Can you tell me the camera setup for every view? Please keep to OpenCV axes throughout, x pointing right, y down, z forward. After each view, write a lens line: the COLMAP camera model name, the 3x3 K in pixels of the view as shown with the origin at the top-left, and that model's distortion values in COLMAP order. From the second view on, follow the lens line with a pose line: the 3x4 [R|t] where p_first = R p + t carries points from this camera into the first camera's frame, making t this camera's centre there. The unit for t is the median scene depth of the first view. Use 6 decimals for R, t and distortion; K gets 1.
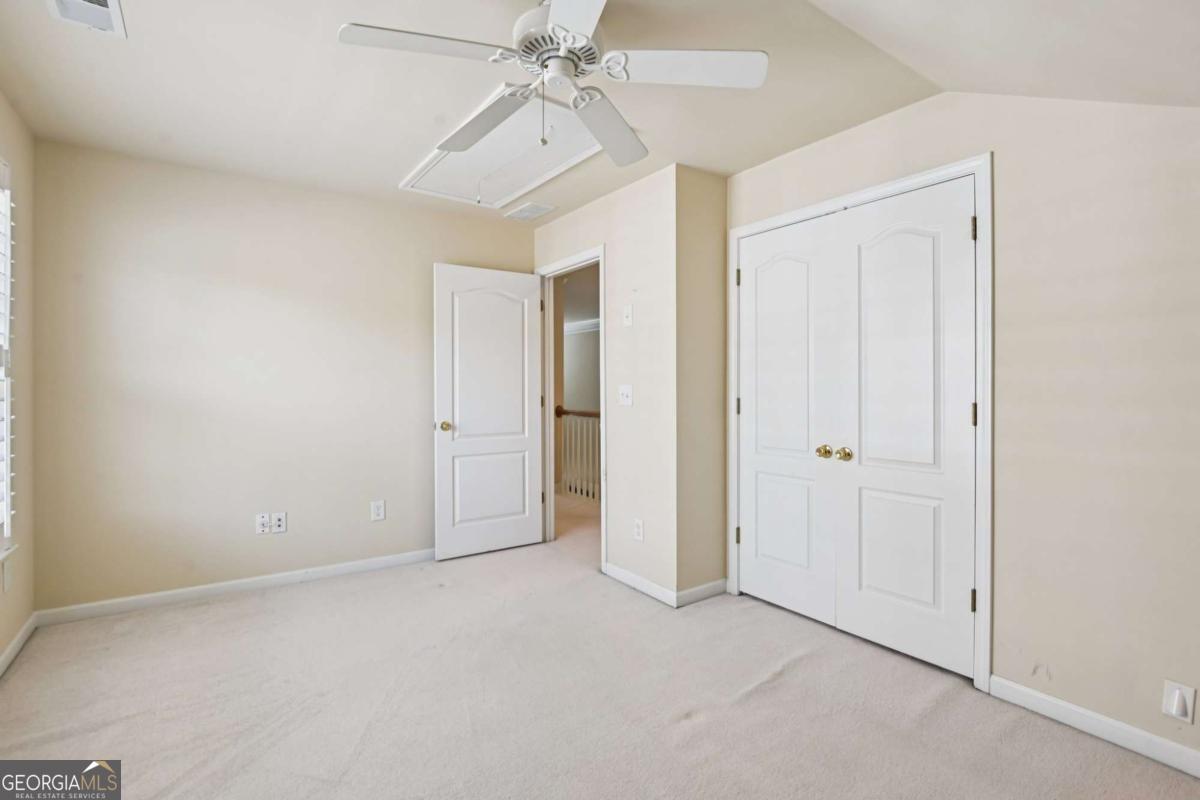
lens RADIAL K [[551.9, 0, 598.2], [0, 551.9, 394.8], [0, 0, 1]] dist [-0.013068, -0.002449]
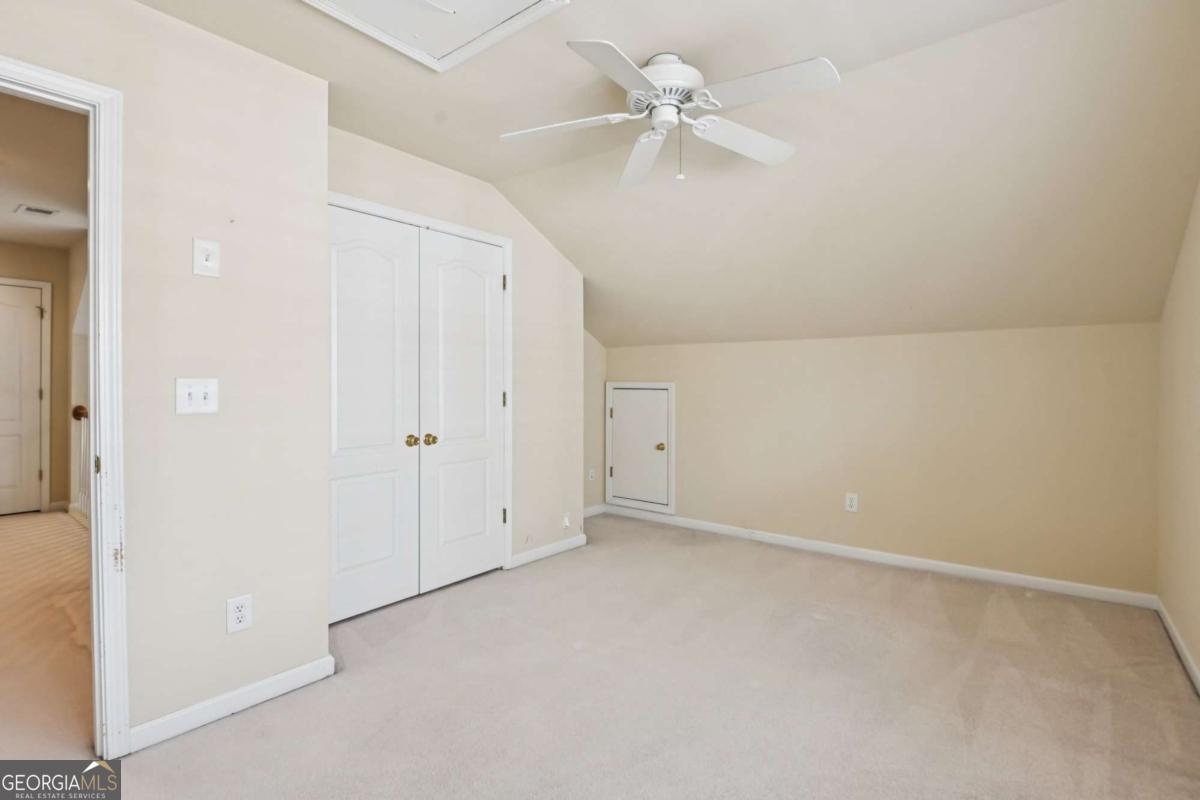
lens RADIAL K [[551.9, 0, 596.5], [0, 551.9, 393.5], [0, 0, 1]] dist [-0.013068, -0.002449]
pose [[-0.269534, -0.018628, 0.962811, -0.720844], [0.011239, 0.999684, 0.022488, -0.011033], [-0.962925, 0.016883, -0.269239, 0.908213]]
